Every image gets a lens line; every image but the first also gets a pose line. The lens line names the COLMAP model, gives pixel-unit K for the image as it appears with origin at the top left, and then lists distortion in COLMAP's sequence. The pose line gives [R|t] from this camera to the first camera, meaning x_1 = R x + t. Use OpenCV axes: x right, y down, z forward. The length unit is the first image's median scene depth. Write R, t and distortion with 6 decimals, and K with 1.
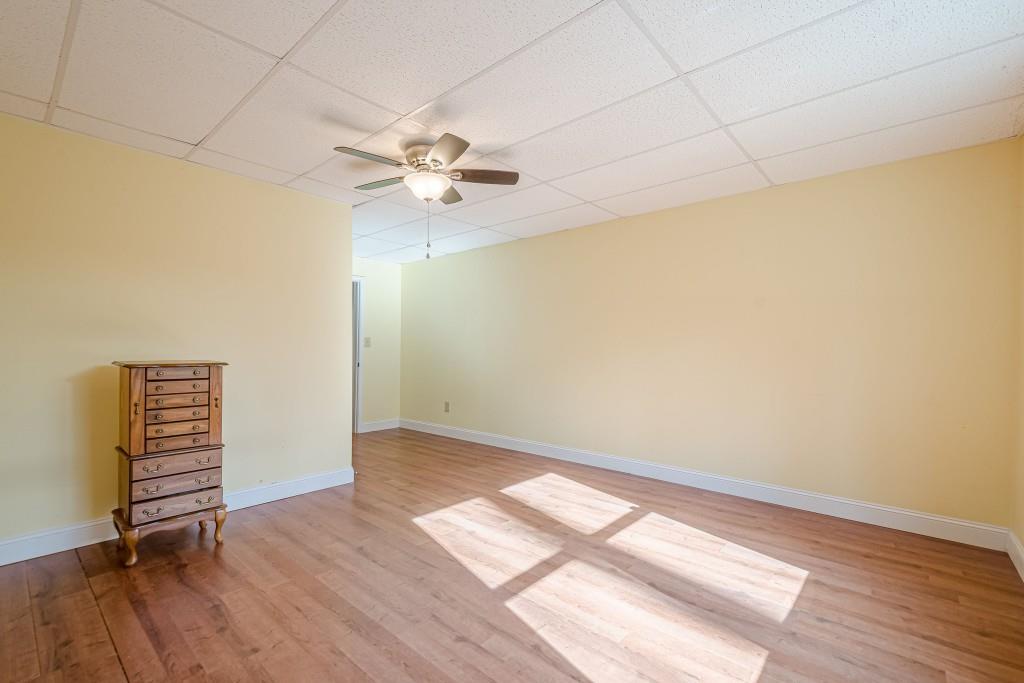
lens RADIAL K [[449.8, 0, 506.6], [0, 449.8, 344.2], [0, 0, 1]] dist [0.018919, -0.006533]
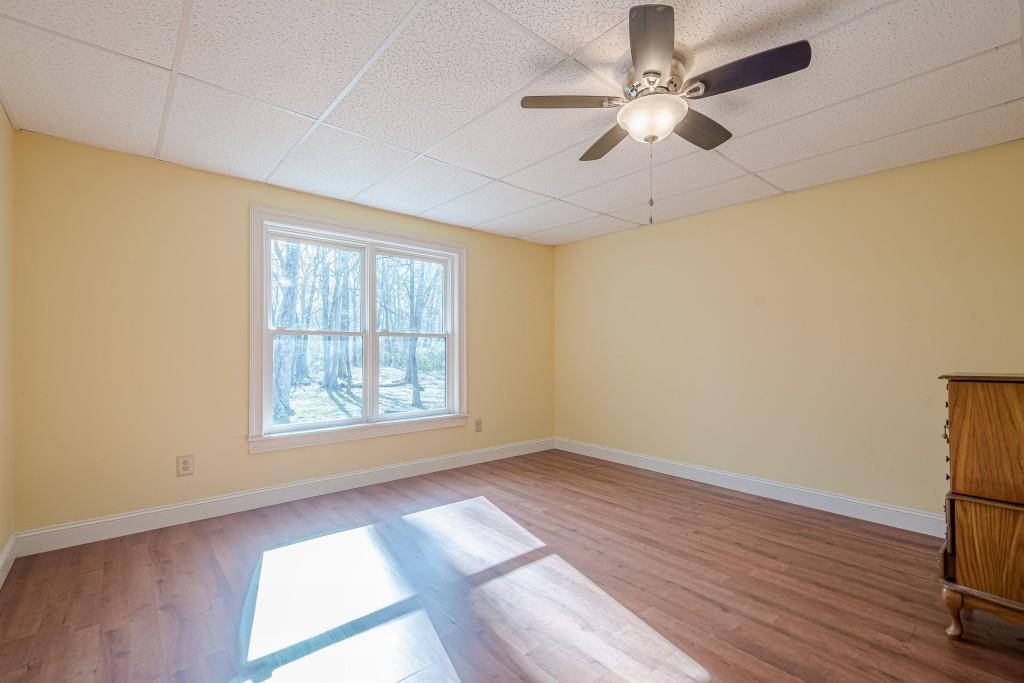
lens RADIAL K [[449.8, 0, 506.6], [0, 449.8, 344.2], [0, 0, 1]] dist [0.018919, -0.006533]
pose [[-0.991028, -0.008748, 0.133366, -0.057345], [-0.012464, 0.999556, -0.027050, 0.023308], [-0.133070, -0.028470, -0.990698, 2.106543]]
